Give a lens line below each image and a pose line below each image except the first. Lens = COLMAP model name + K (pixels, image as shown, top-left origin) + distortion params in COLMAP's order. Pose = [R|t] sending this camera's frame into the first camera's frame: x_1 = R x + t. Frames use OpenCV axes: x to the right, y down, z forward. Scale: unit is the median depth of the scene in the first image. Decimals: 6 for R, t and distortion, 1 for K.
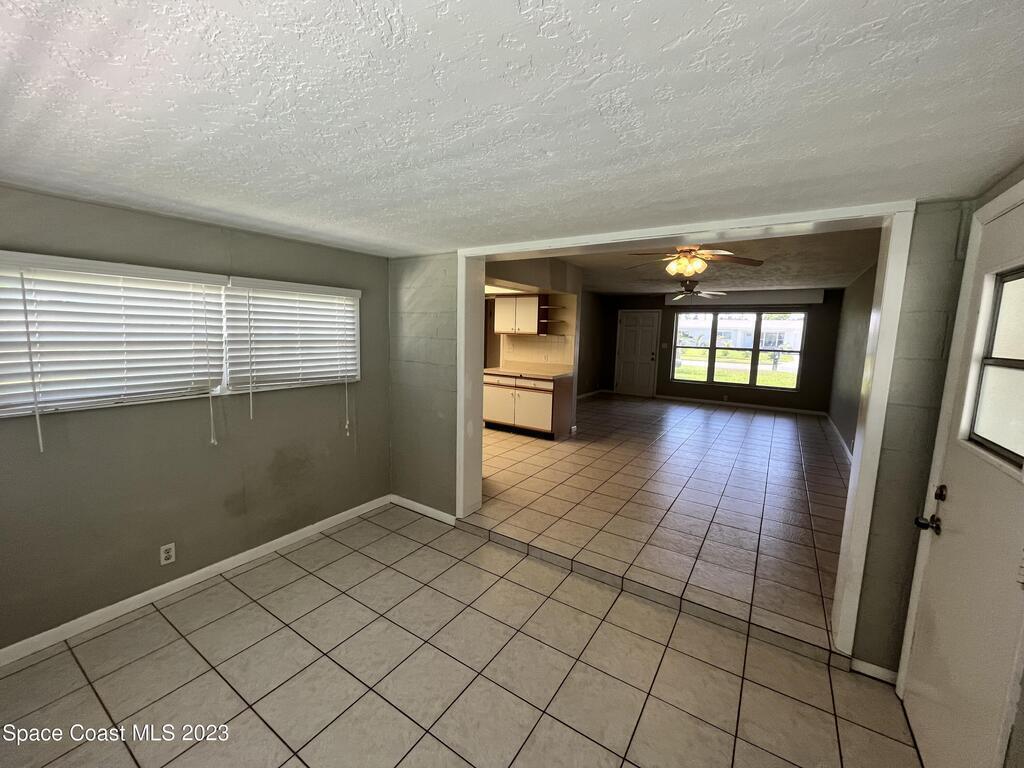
lens RADIAL K [[414.4, 0, 512.0], [0, 414.4, 384.0], [0, 0, 1]] dist [-0.001163, -0.000387]
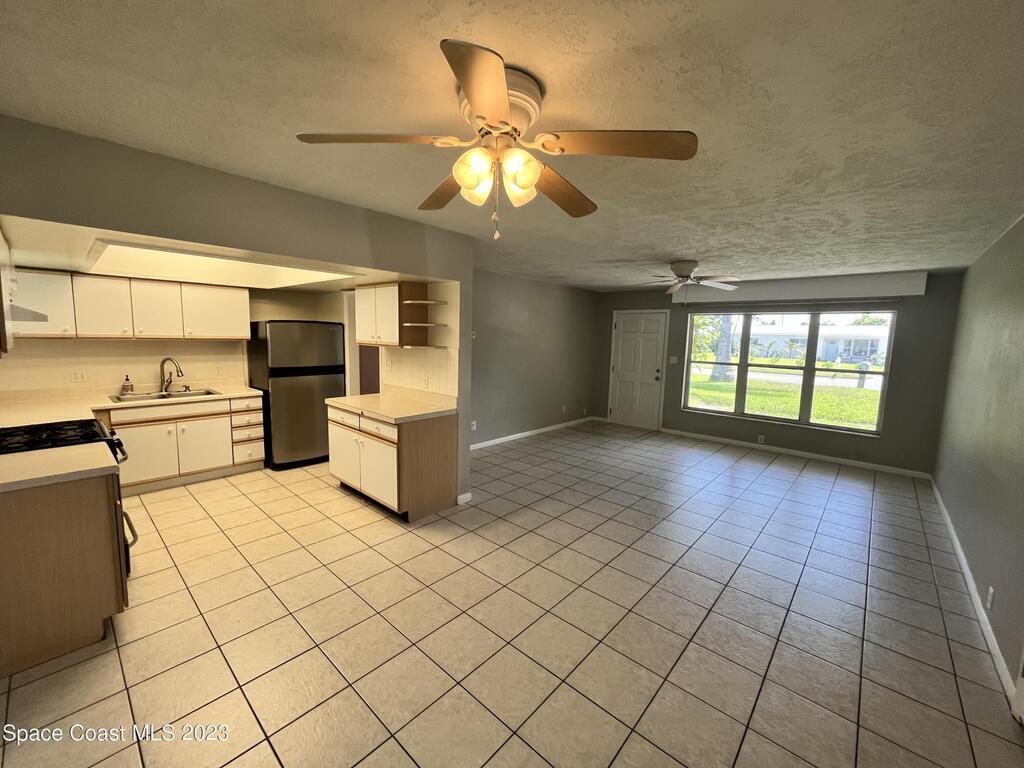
lens RADIAL K [[414.4, 0, 512.0], [0, 414.4, 384.0], [0, 0, 1]] dist [-0.001163, -0.000387]
pose [[0.988718, 0.016925, -0.148829, 0.231727], [-0.019353, 0.999702, -0.014880, -0.040706], [0.148533, 0.017593, 0.988751, 0.295747]]
